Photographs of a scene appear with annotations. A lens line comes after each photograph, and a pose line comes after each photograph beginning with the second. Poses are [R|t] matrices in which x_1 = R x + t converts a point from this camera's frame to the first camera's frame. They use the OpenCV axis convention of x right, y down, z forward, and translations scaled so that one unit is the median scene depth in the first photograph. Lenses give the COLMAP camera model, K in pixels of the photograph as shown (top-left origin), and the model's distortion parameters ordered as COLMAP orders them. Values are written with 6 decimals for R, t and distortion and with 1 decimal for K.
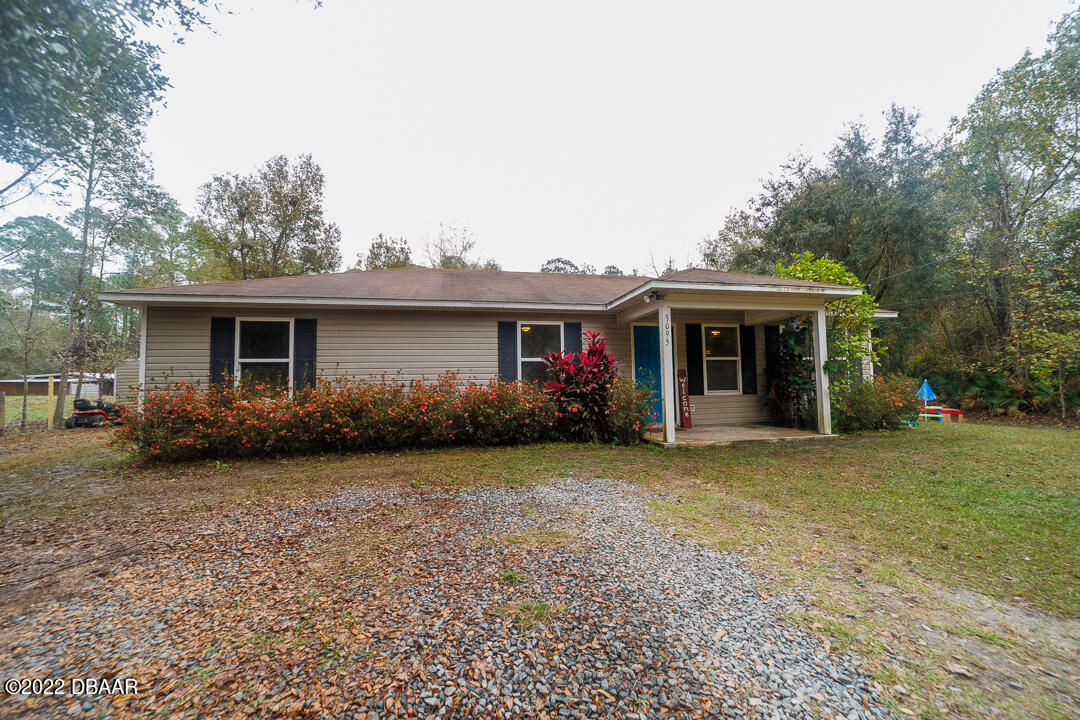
lens RADIAL K [[423.7, 0, 540.0], [0, 423.7, 360.0], [0, 0, 1]] dist [-0.001017, -0.000084]
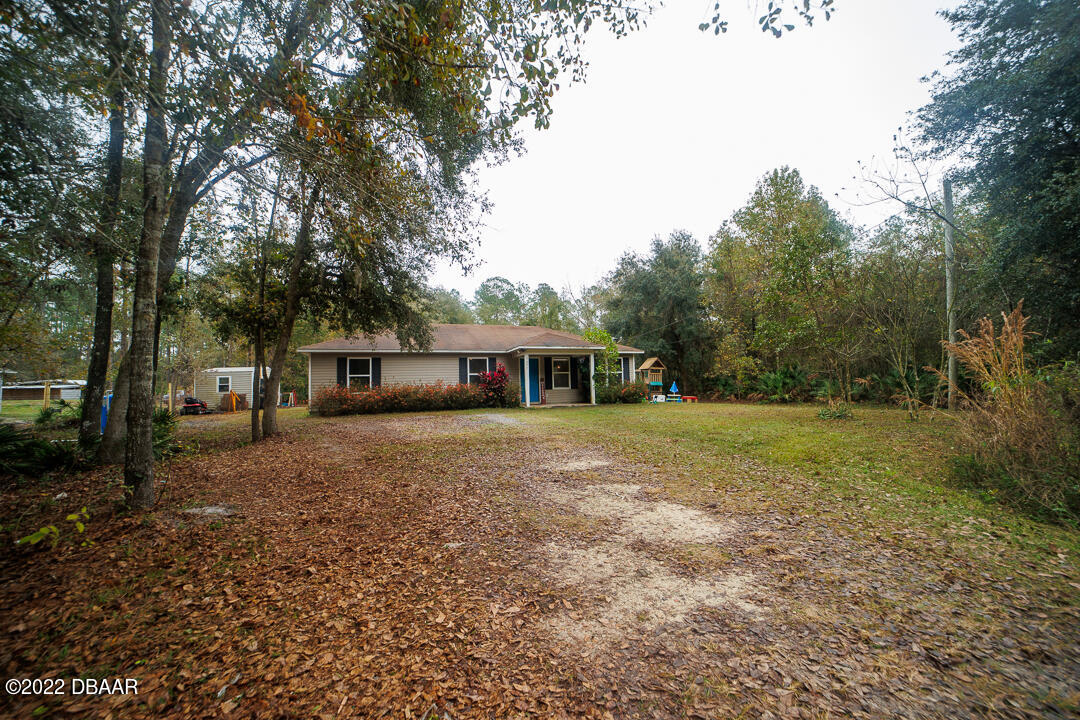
lens RADIAL K [[423.7, 0, 540.0], [0, 423.7, 360.0], [0, 0, 1]] dist [-0.001017, -0.000084]
pose [[0.990551, 0.000173, 0.137142, 0.020416], [0.000765, 0.999977, -0.006787, -0.063040], [-0.137140, 0.006827, 0.990528, -1.344670]]
